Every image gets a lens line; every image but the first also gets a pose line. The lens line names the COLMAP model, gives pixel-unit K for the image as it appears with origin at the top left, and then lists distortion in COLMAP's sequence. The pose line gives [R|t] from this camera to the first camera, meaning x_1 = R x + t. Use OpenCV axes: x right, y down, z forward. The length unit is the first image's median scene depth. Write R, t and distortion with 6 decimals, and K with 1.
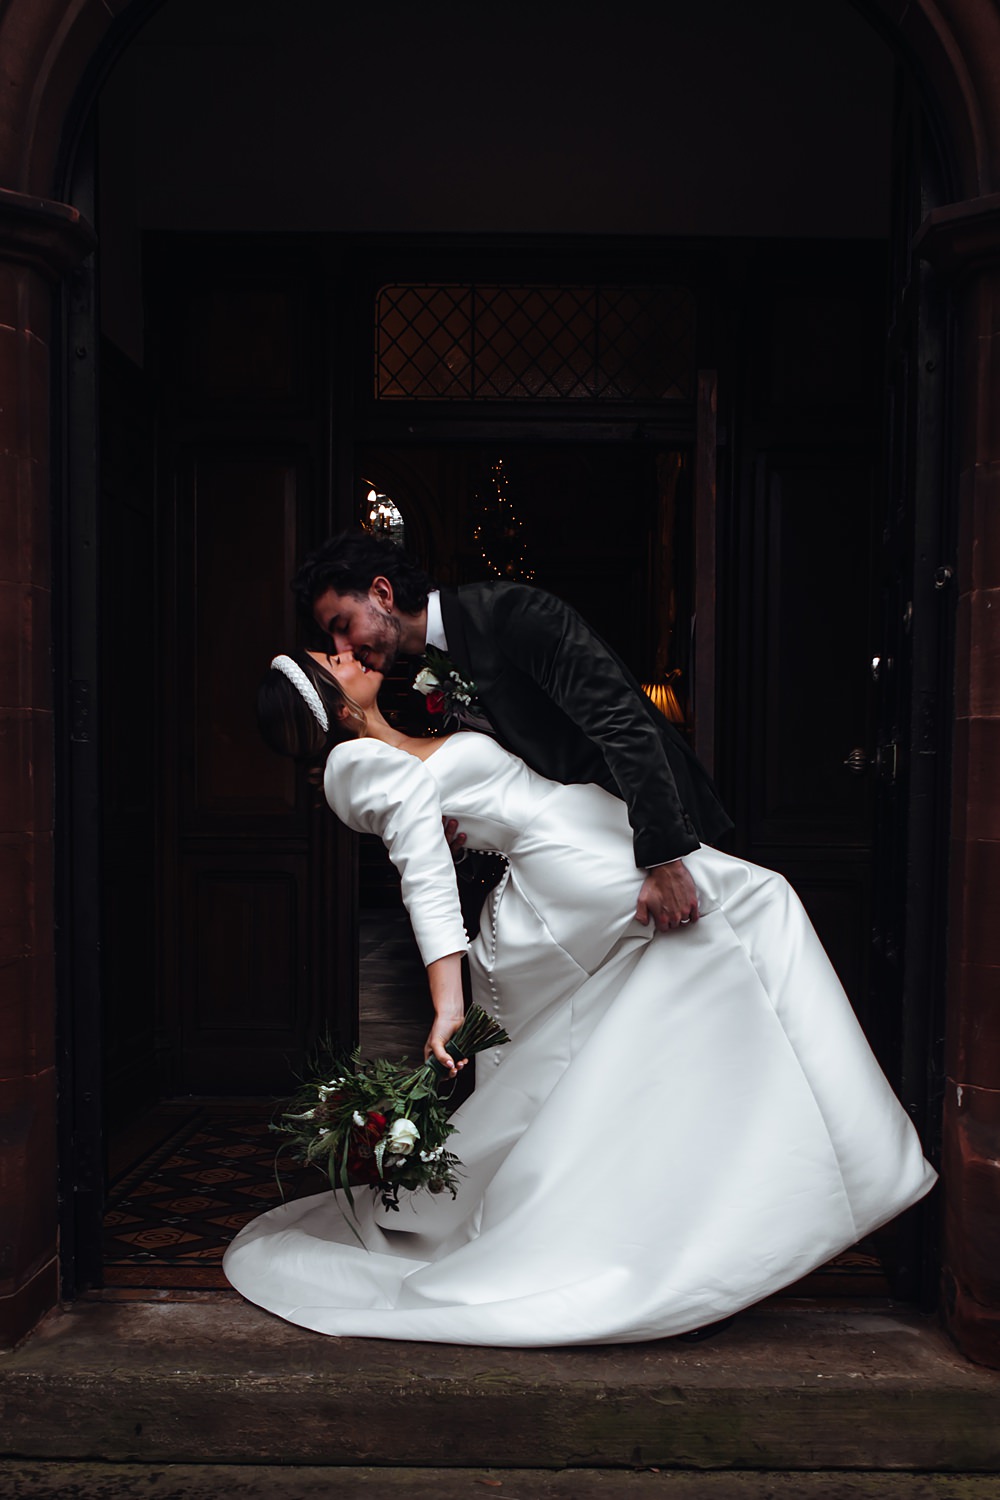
lens RADIAL K [[1140.1, 0, 485.4], [0, 1140.1, 793.7], [0, 0, 1]] dist [-0.004099, 0.000925]
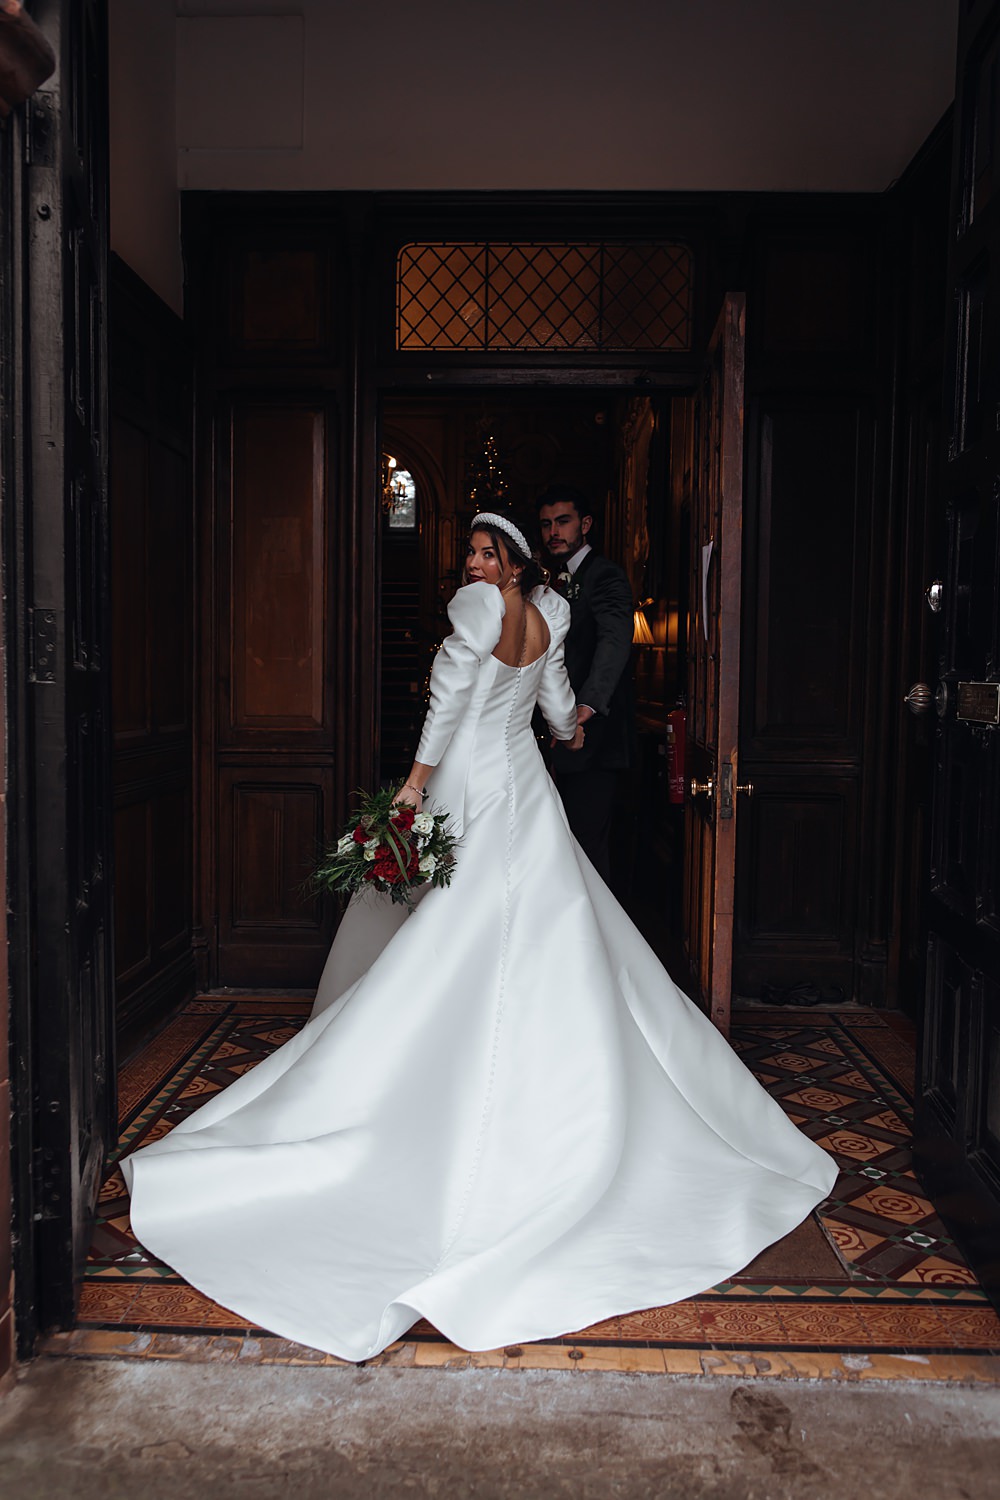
lens RADIAL K [[1467.7, 0, 498.8], [0, 1467.7, 751.3], [0, 0, 1]] dist [-0.010821, 0.000000]
pose [[0.999591, 0.003490, -0.028379, 0.041350], [-0.003579, 0.999989, -0.003087, 0.040299], [0.028368, 0.003187, 0.999592, -0.389236]]
